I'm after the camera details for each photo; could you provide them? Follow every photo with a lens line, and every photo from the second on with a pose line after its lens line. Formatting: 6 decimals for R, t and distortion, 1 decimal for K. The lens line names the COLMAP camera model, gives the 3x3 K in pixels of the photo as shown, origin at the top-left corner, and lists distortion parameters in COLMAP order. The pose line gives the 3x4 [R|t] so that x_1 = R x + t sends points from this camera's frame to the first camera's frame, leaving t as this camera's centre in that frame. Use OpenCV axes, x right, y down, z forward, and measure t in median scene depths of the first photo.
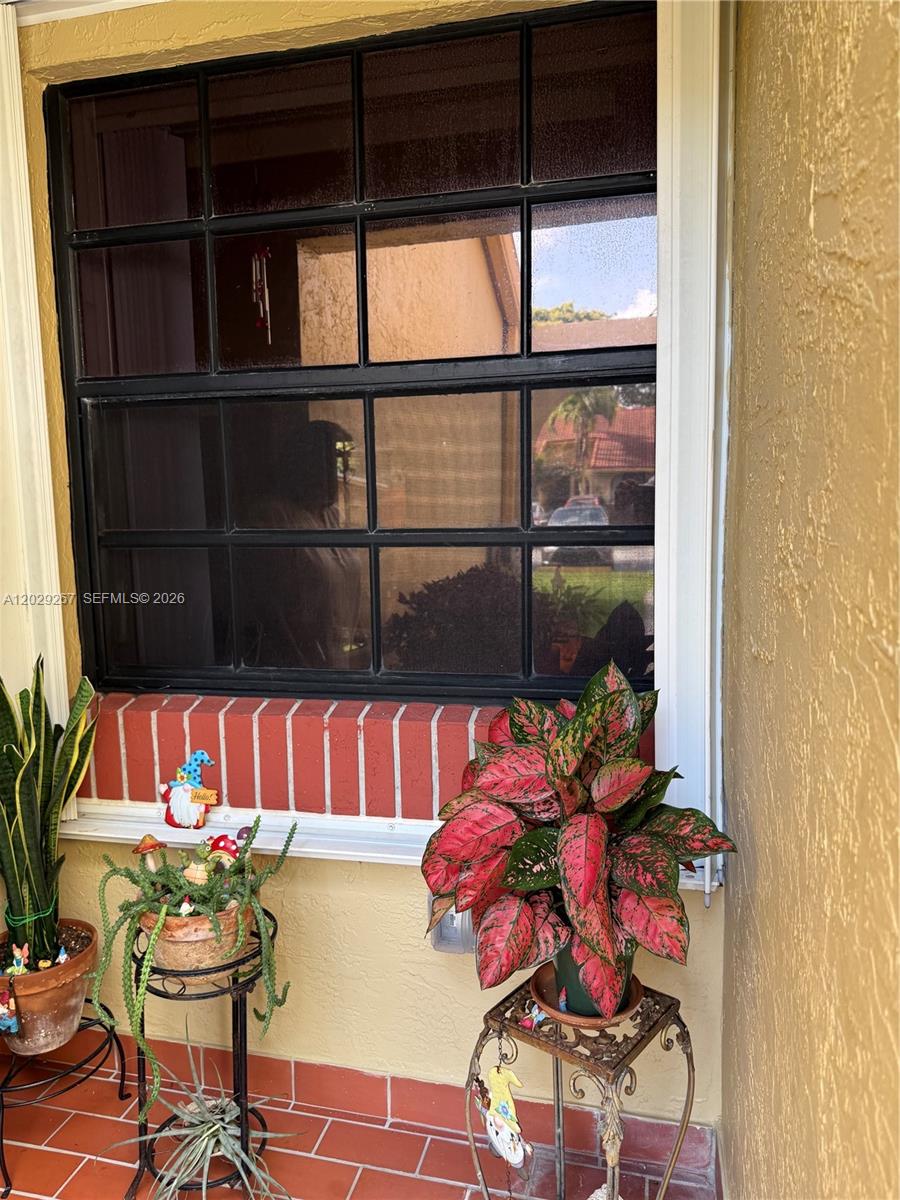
lens RADIAL K [[848.6, 0, 453.7], [0, 848.6, 593.2], [0, 0, 1]] dist [0.019767, -0.044154]
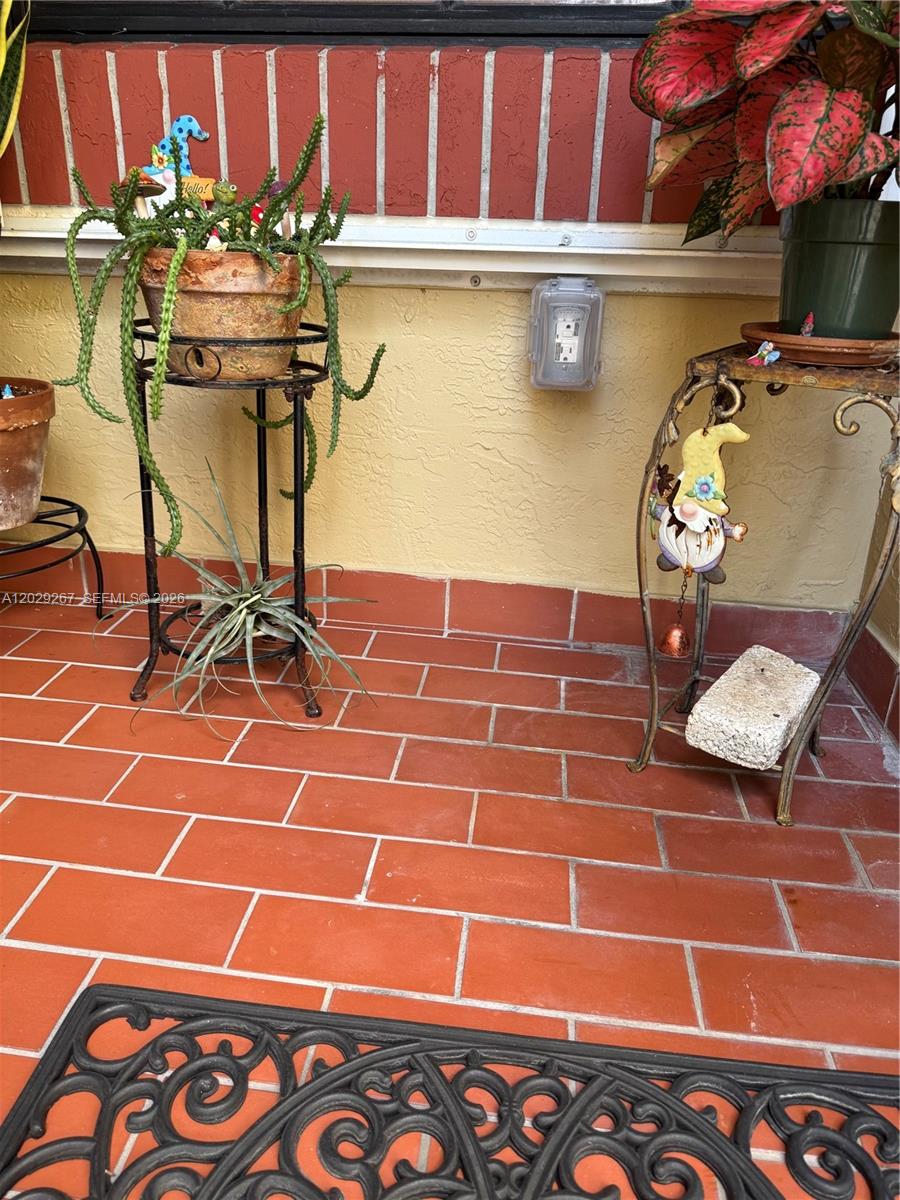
lens RADIAL K [[848.6, 0, 449.3], [0, 848.6, 609.4], [0, 0, 1]] dist [0.019767, -0.044154]
pose [[0.992150, -0.000444, 0.125051, -0.183689], [-0.036372, 0.955738, 0.291964, 0.372606], [-0.119646, -0.294220, 0.948219, 0.230342]]
